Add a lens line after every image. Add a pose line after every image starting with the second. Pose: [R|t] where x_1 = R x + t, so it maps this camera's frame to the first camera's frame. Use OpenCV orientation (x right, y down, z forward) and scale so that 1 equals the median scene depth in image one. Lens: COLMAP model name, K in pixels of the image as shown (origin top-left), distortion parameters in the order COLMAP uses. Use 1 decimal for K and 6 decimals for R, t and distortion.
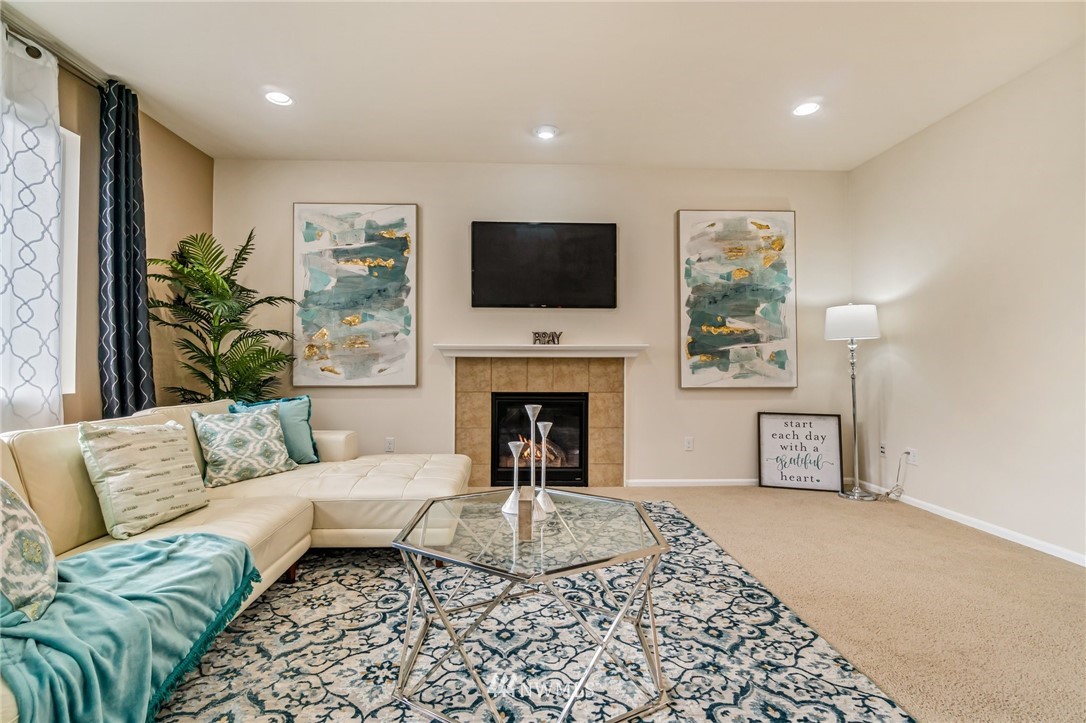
lens RADIAL K [[492.9, 0, 535.7], [0, 492.9, 355.0], [0, 0, 1]] dist [-0.013353, 0.000306]
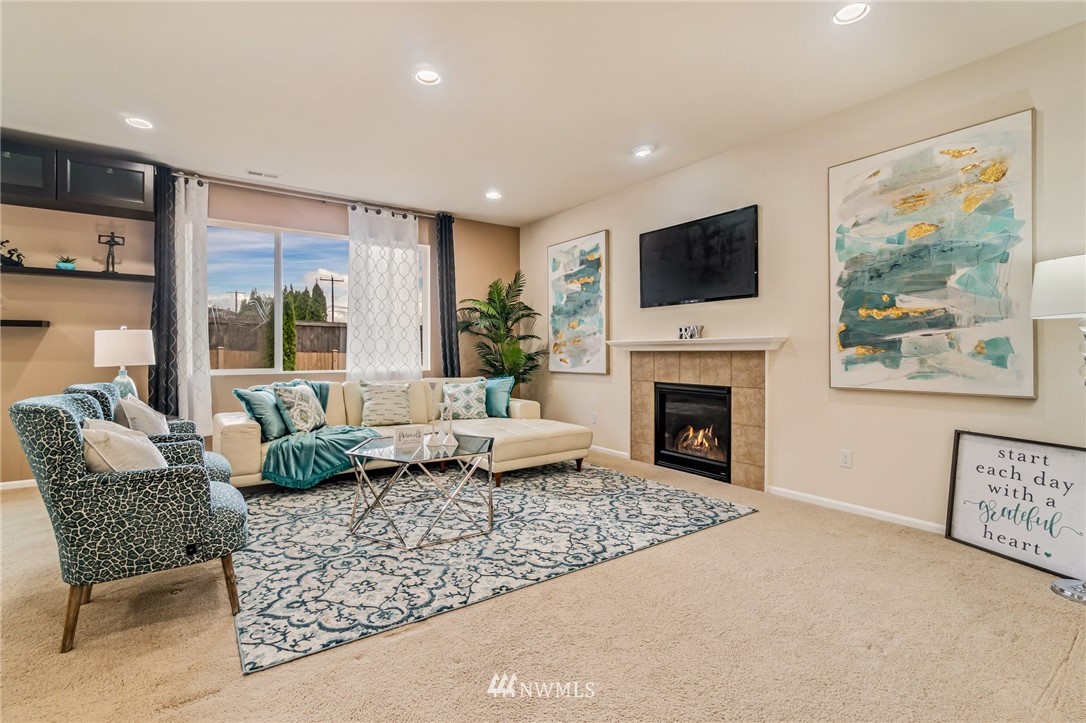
lens RADIAL K [[501.5, 0, 535.2], [0, 501.5, 353.8], [0, 0, 1]] dist [-0.009576, 0.001081]
pose [[0.541734, -0.000403, -0.840550, 0.747063], [0.014018, 0.999865, 0.008555, -0.002758], [0.840433, -0.016418, 0.541667, 0.149307]]
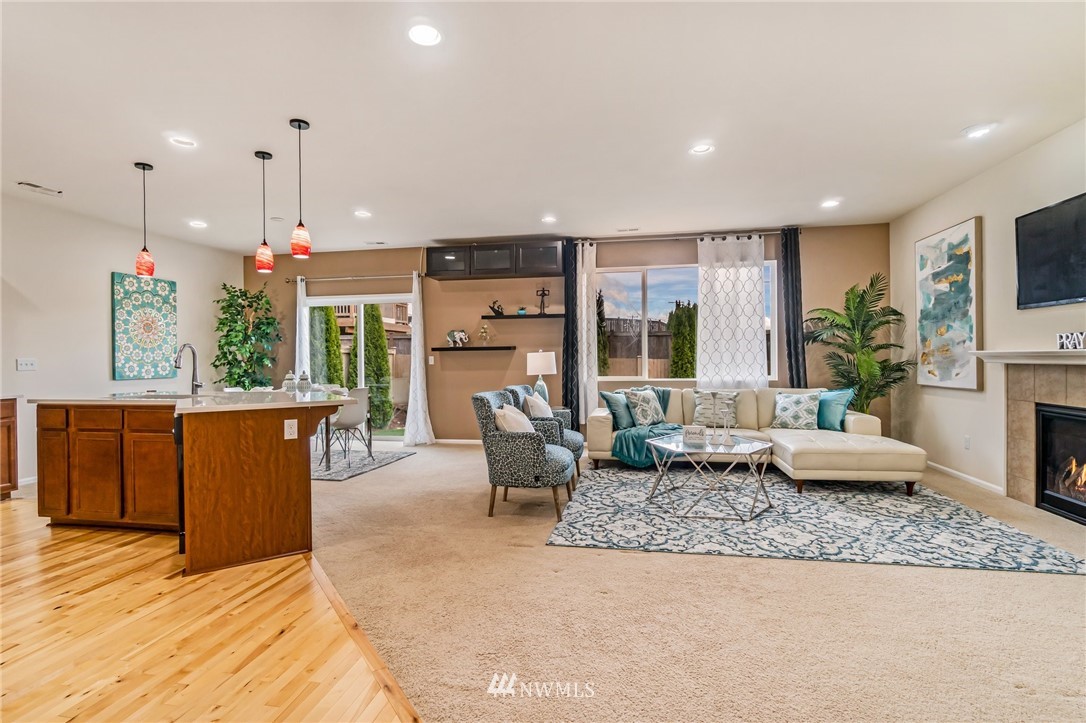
lens RADIAL K [[526.3, 0, 543.0], [0, 526.3, 361.5], [0, 0, 1]] dist [-0.024056, 0.010761]
pose [[-0.223590, 0.005268, -0.974669, 1.056465], [0.023022, 0.999735, 0.000123, -0.019997], [0.974411, -0.022412, -0.223652, 0.346598]]
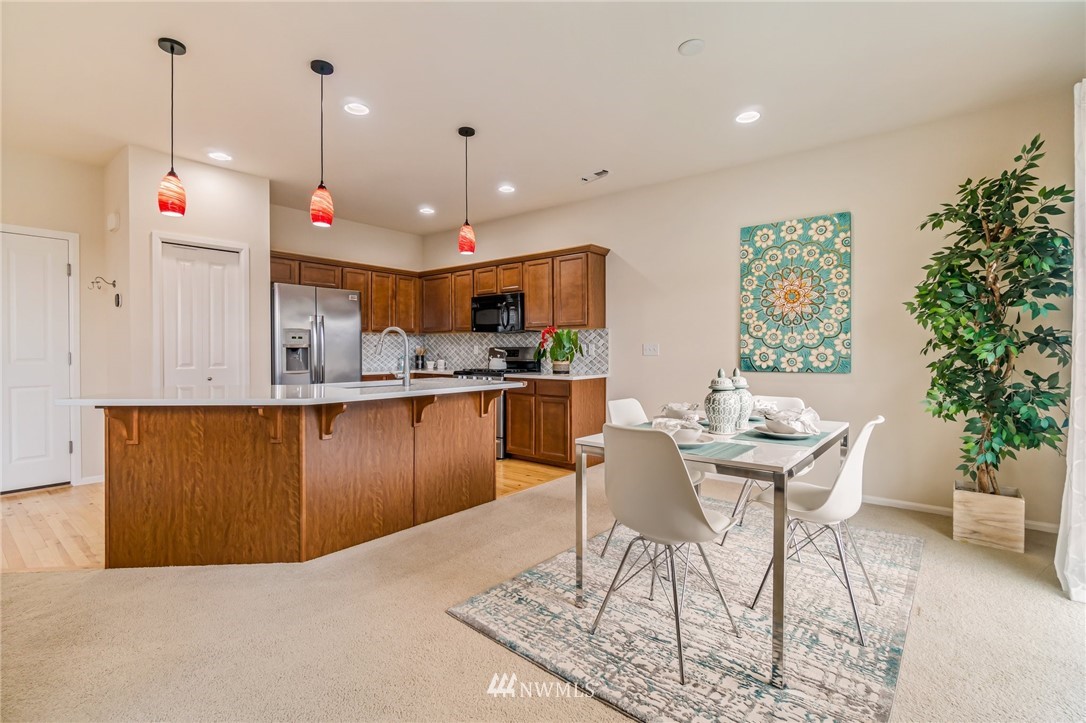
lens RADIAL K [[501.5, 0, 535.2], [0, 501.5, 353.8], [0, 0, 1]] dist [-0.009576, 0.001081]
pose [[-0.747090, -0.004817, 0.664705, -0.453294], [-0.010734, 0.999931, -0.004818, -0.022166], [-0.664636, -0.010735, -0.747090, -0.056278]]
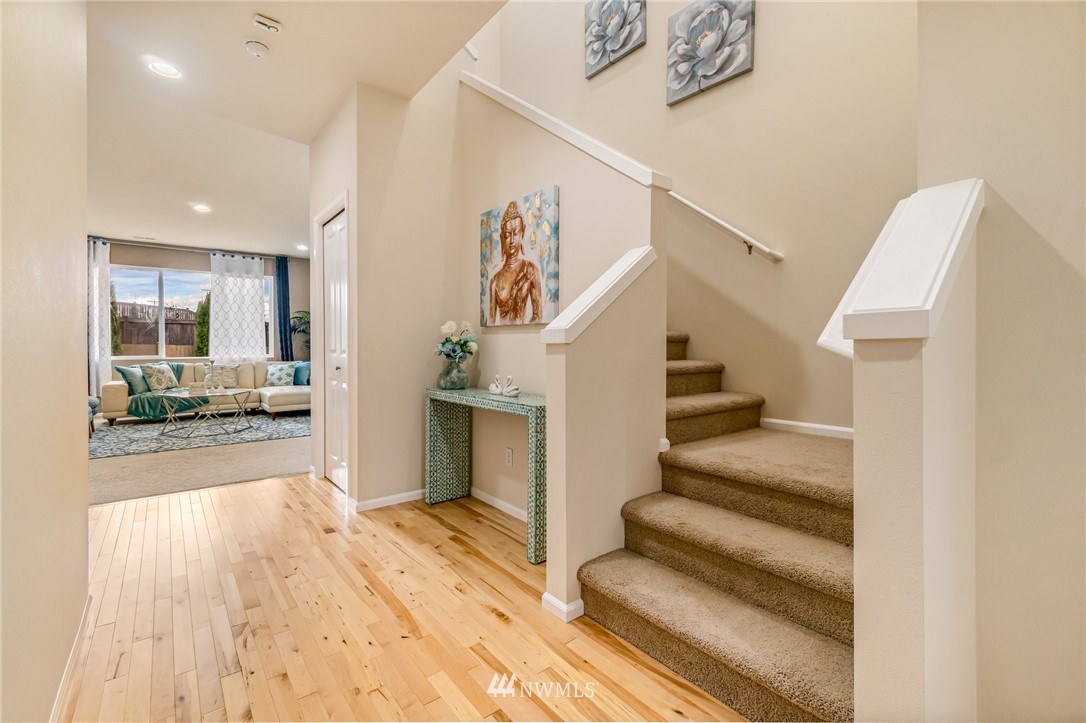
lens RADIAL K [[469.0, 0, 538.7], [0, 469.0, 350.3], [0, 0, 1]] dist [-0.005000, -0.000400]
pose [[0.589625, 0.003271, -0.807670, 1.752034], [0.015626, 0.999758, 0.015456, 0.008243], [0.807526, -0.021734, 0.589432, 0.404375]]
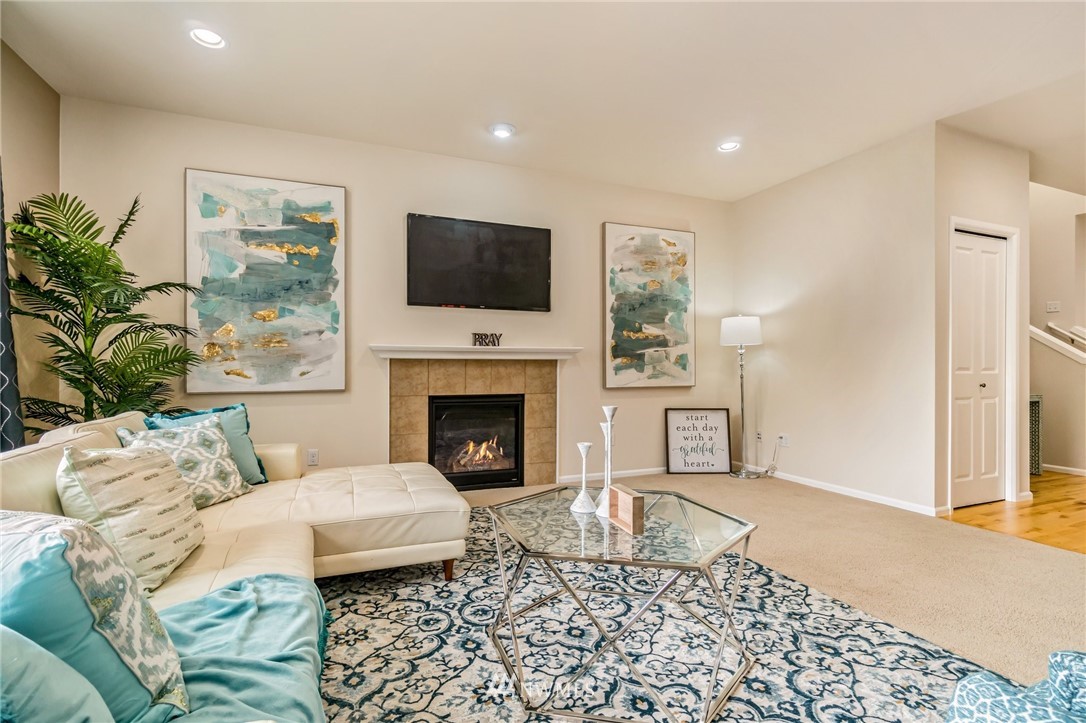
lens RADIAL K [[494.1, 0, 535.8], [0, 494.1, 366.2], [0, 0, 1]] dist [-0.013557, 0.000033]
pose [[0.941391, -0.001042, 0.337315, -0.220786], [-0.005356, 0.999823, 0.018037, 0.000429], [-0.337274, -0.018787, 0.941219, 0.035820]]
